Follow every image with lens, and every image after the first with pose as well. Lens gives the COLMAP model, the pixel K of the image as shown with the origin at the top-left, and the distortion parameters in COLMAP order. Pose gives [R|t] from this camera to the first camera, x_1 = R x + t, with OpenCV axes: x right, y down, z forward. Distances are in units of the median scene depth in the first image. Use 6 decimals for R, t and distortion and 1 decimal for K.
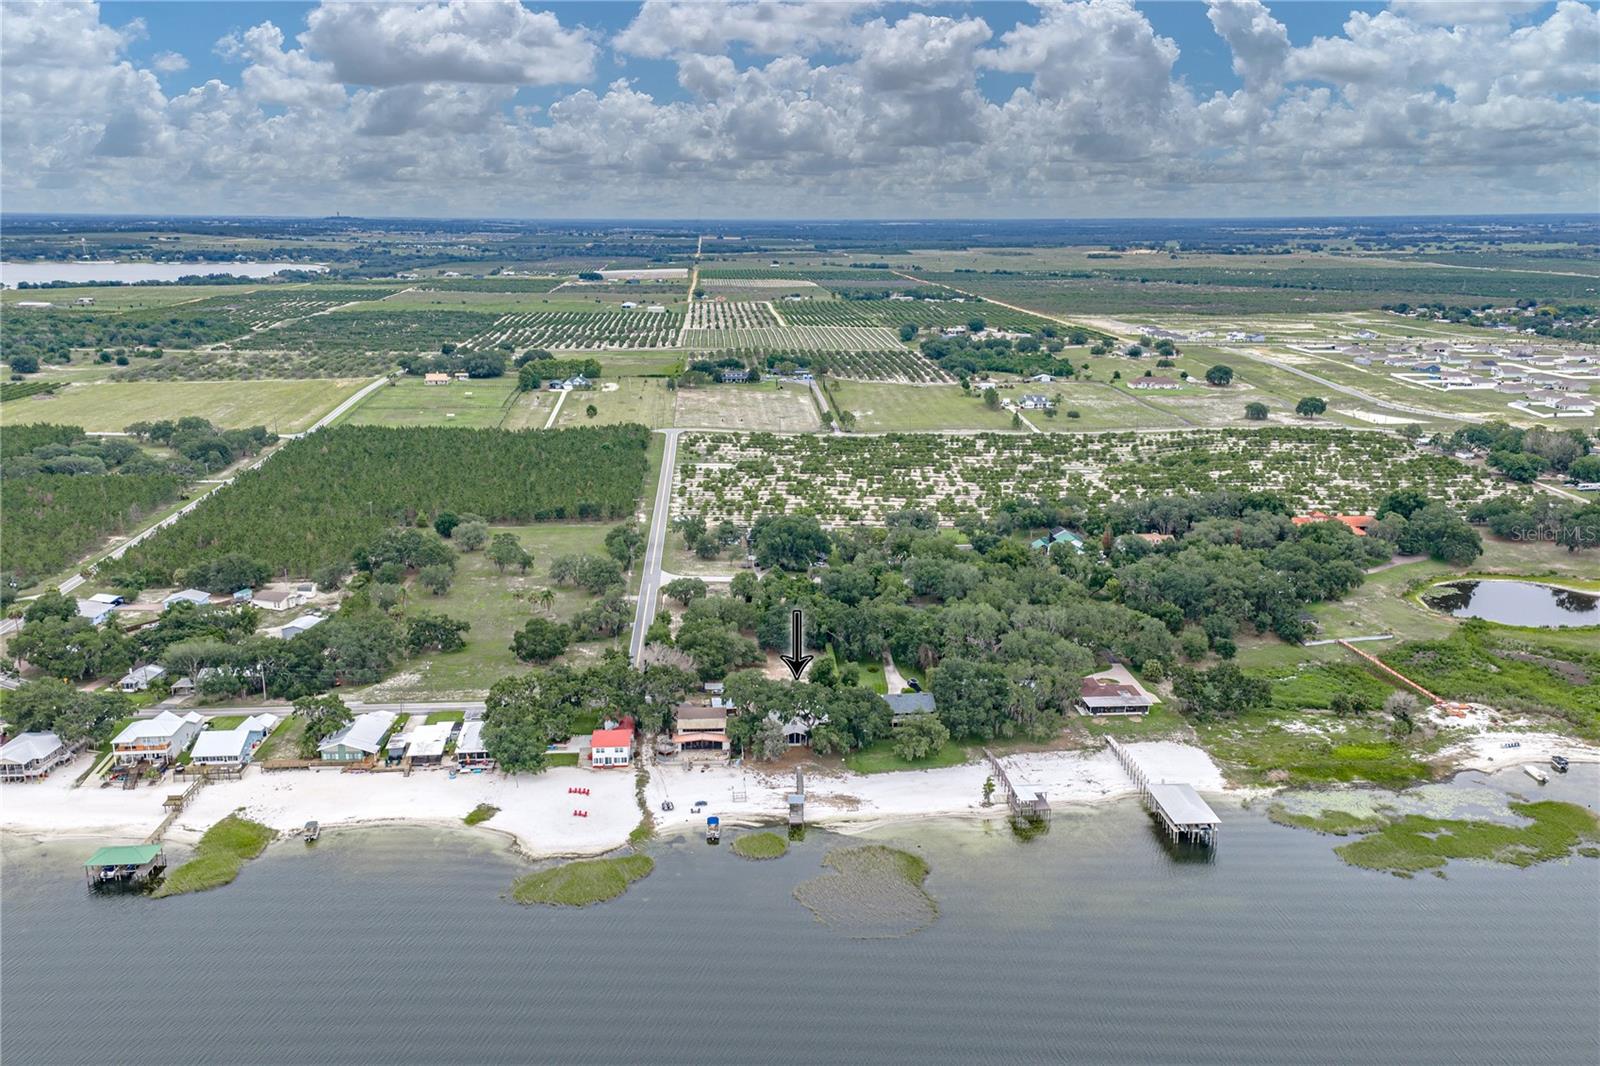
lens RADIAL K [[1318.0, 0, 800.0], [0, 1318.0, 533.0], [0, 0, 1]] dist [0.067226, 0.007930]
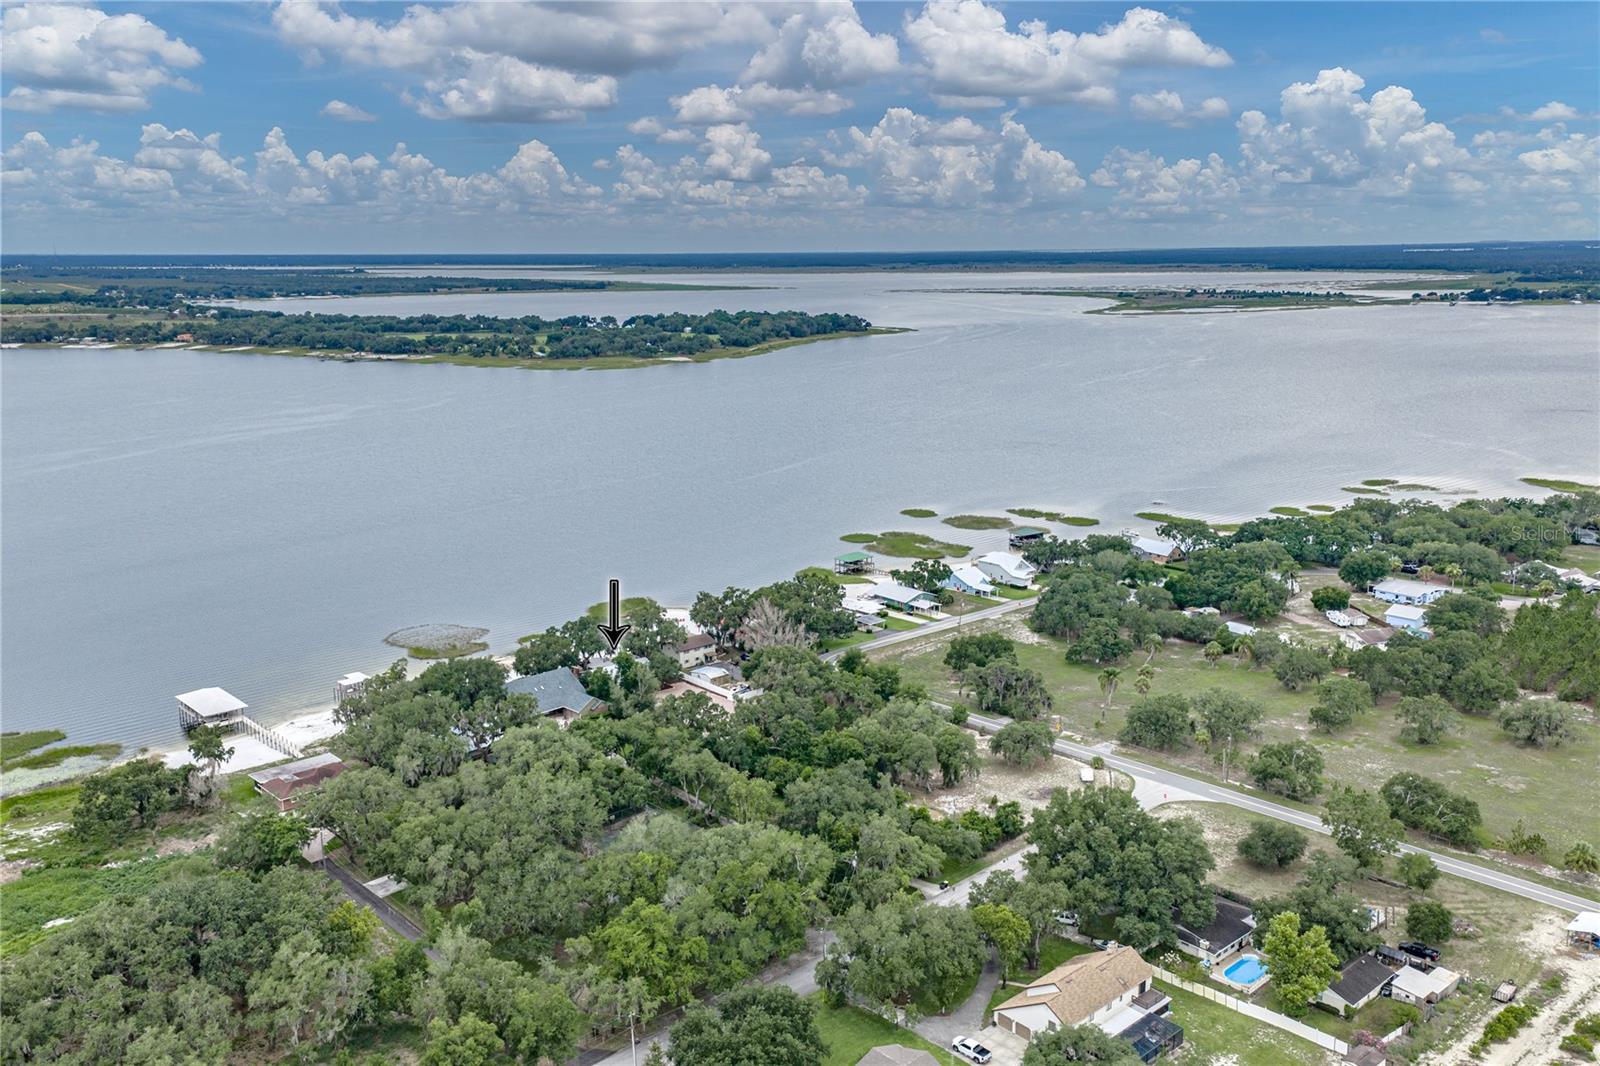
lens RADIAL K [[1341.0, 0, 800.0], [0, 1341.0, 533.0], [0, 0, 1]] dist [0.053287, 0.006153]
pose [[-0.782425, 0.134529, -0.608040, 0.487023], [-0.141441, 0.912481, 0.383893, -0.360173], [0.606470, 0.386369, -0.694920, 1.727518]]
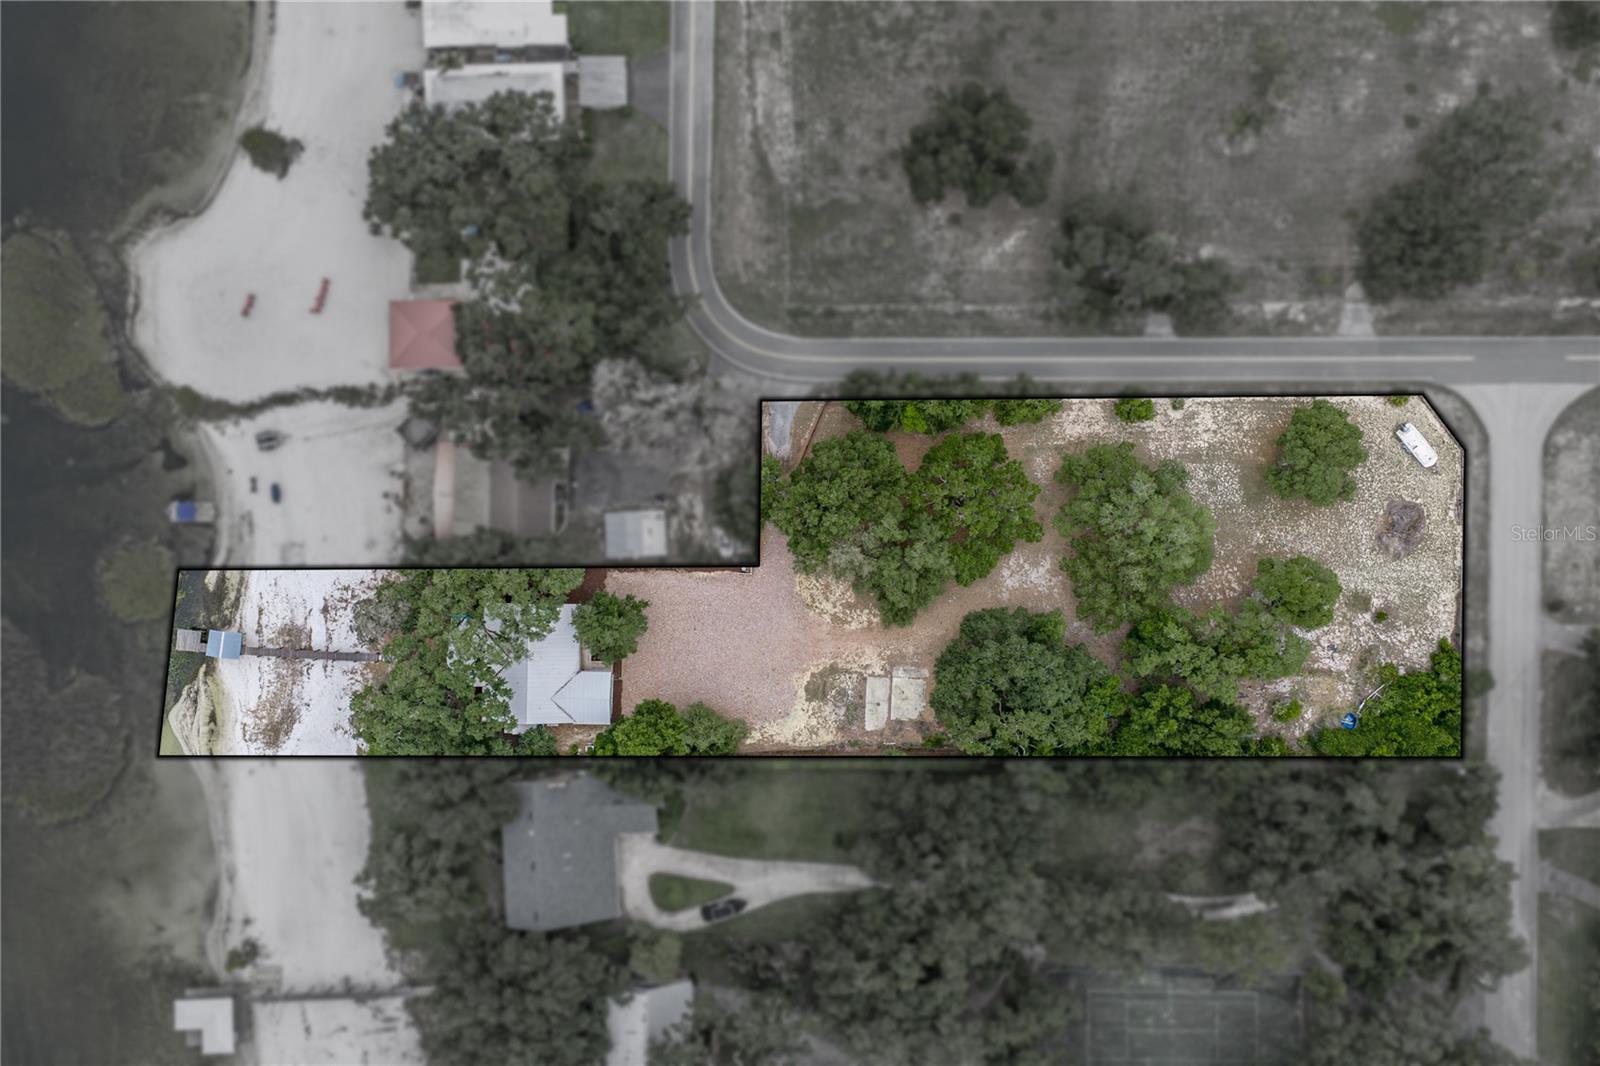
lens RADIAL K [[1309.8, 0, 793.6], [0, 1309.8, 506.0], [0, 0, 1]] dist [0.018764, 0.003365]
pose [[-0.068972, 0.997617, 0.001700, -0.076664], [-0.232420, -0.017726, 0.972454, -0.403253], [0.970167, 0.066677, 0.233089, 0.962211]]
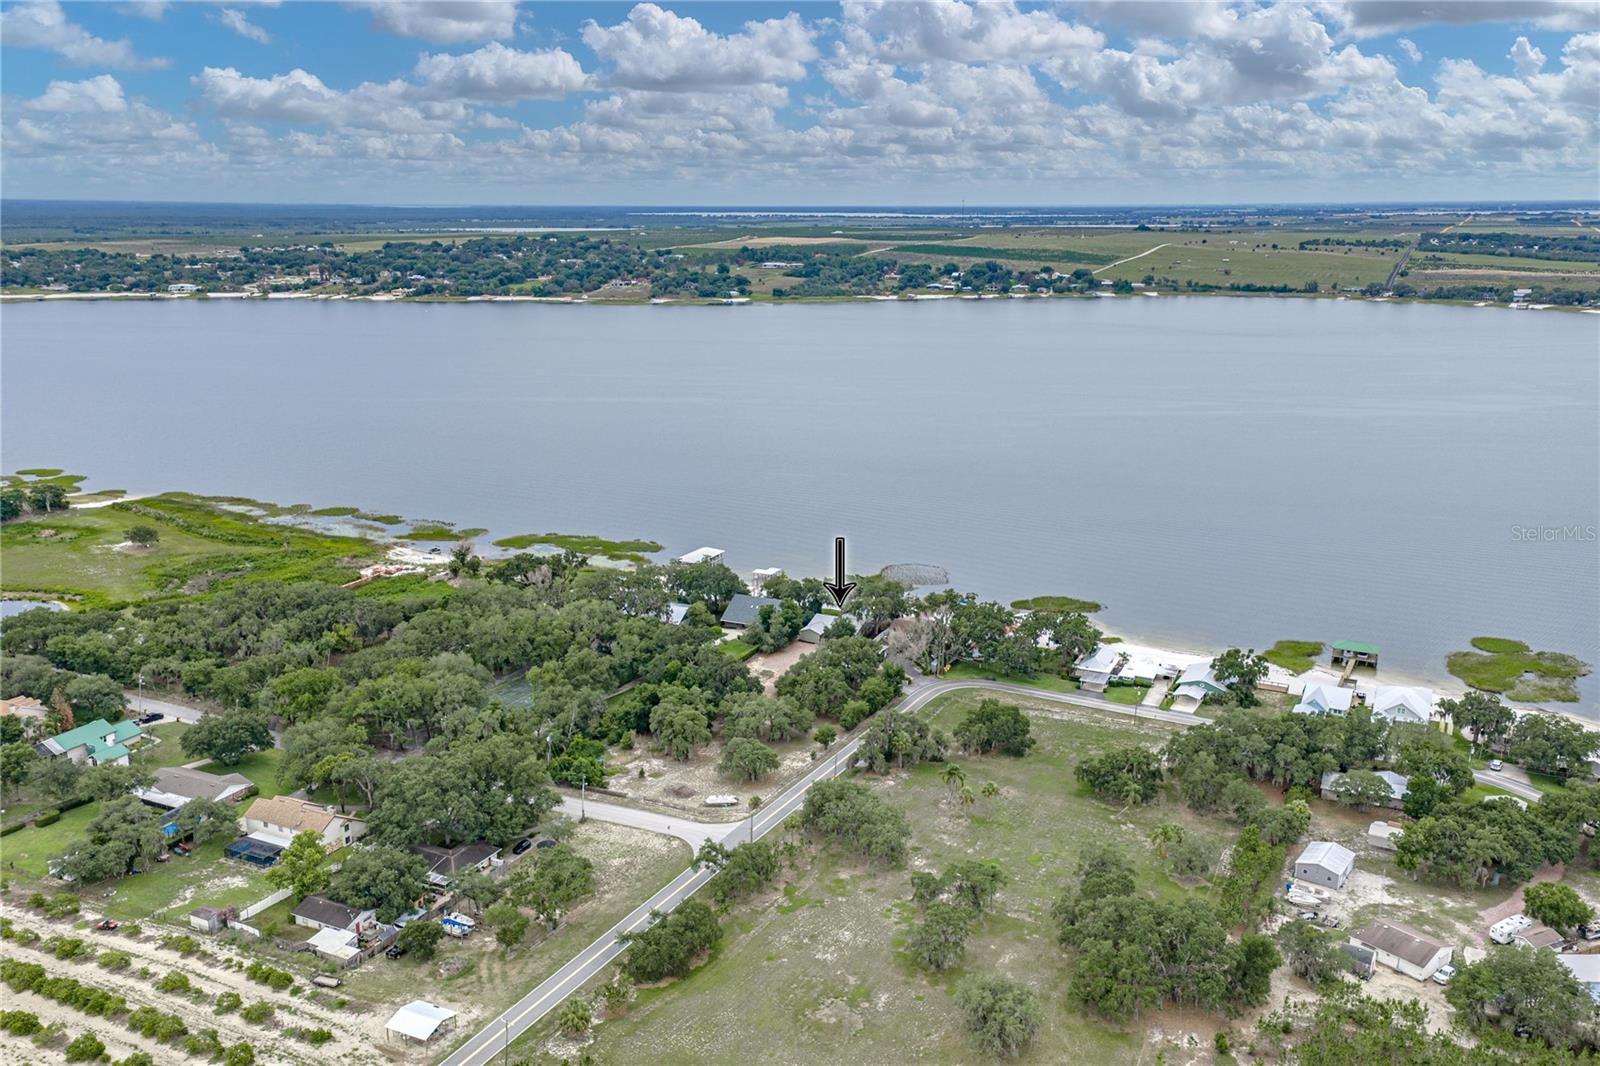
lens RADIAL K [[1325.4, 0, 800.0], [0, 1325.4, 533.0], [0, 0, 1]] dist [0.068159, 0.006100]
pose [[-0.854730, -0.127153, 0.503257, -0.559045], [0.122260, 0.892940, 0.433257, -0.451320], [-0.504469, 0.431846, -0.747677, 1.856646]]
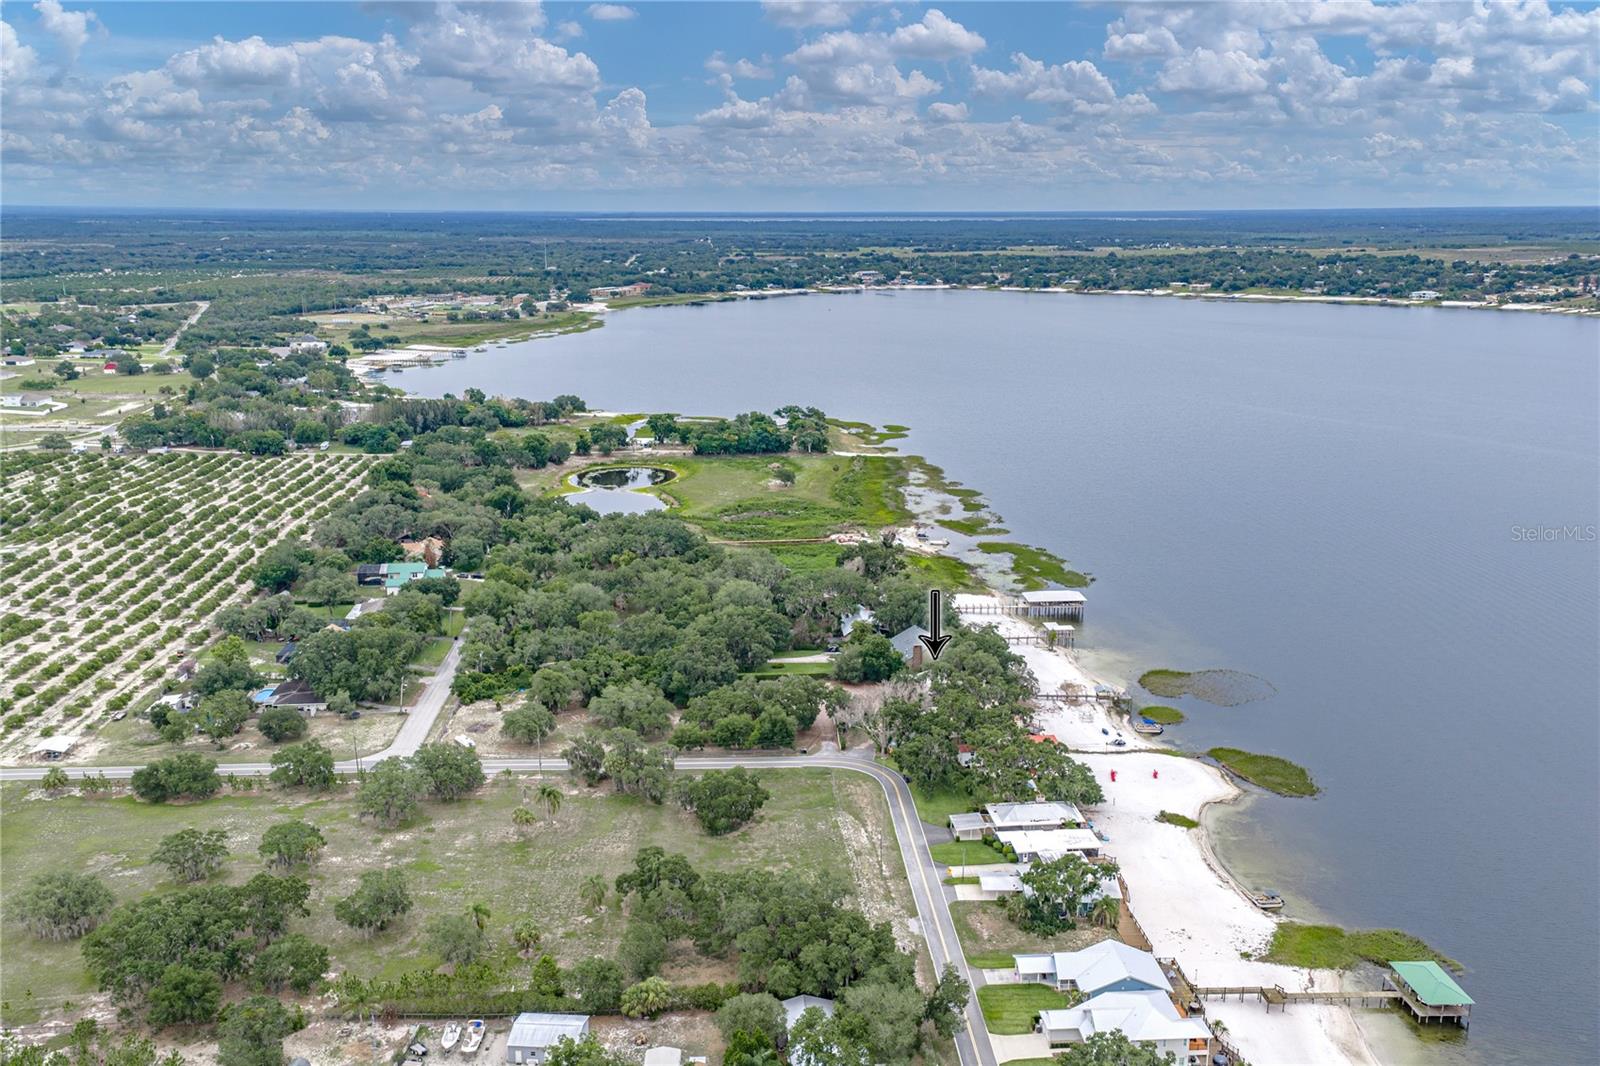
lens RADIAL K [[1318.0, 0, 800.0], [0, 1318.0, 533.0], [0, 0, 1]] dist [0.067226, 0.007930]
pose [[-0.005843, -0.241147, 0.970471, -0.991456], [0.236849, 0.942539, 0.235632, -0.247859], [-0.971529, 0.231232, 0.051608, 1.016544]]
